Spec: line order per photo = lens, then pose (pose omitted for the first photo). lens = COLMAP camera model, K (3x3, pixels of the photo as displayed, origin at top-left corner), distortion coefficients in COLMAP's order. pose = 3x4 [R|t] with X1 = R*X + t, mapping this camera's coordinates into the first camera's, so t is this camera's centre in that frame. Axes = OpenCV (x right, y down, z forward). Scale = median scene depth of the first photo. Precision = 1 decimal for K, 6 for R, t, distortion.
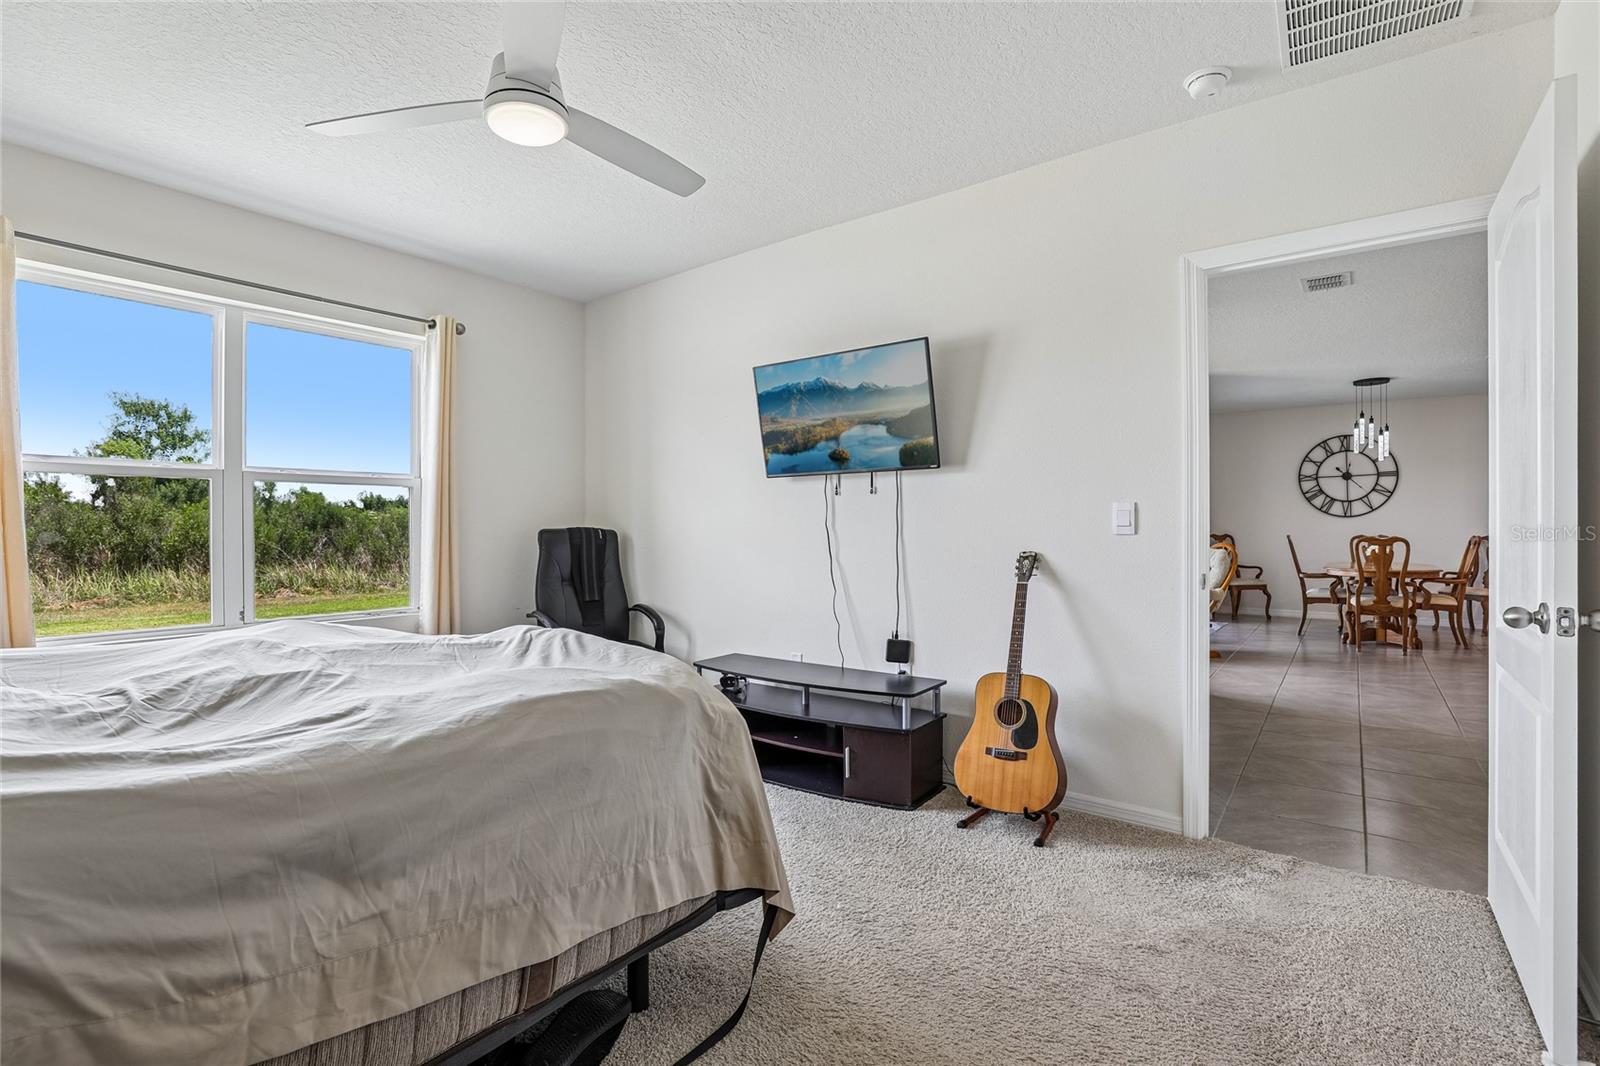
lens RADIAL K [[728.7, 0, 797.2], [0, 728.7, 531.0], [0, 0, 1]] dist [-0.042132, 0.011156]
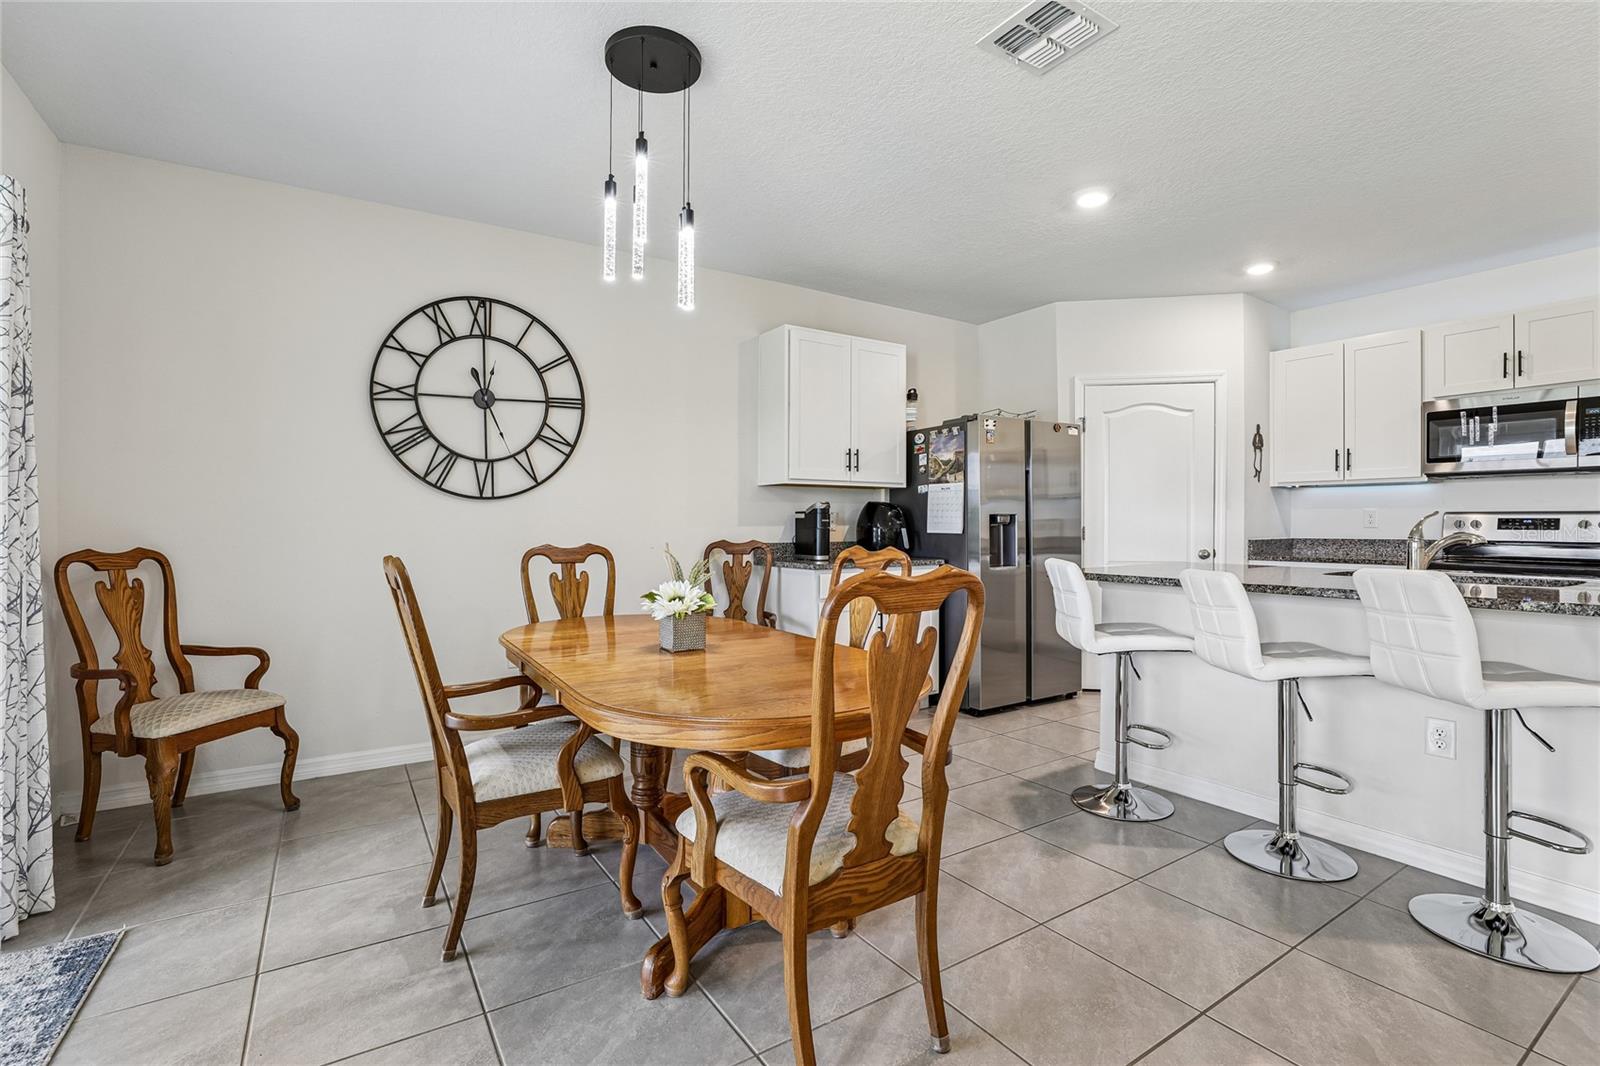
lens RADIAL K [[728.7, 0, 804.2], [0, 728.7, 524.1], [0, 0, 1]] dist [-0.042132, 0.011156]
pose [[0.321758, 0.000784, 0.946821, 0.445251], [0.007549, 0.999966, -0.003394, -0.002838], [-0.946792, 0.008239, 0.321741, 0.704030]]
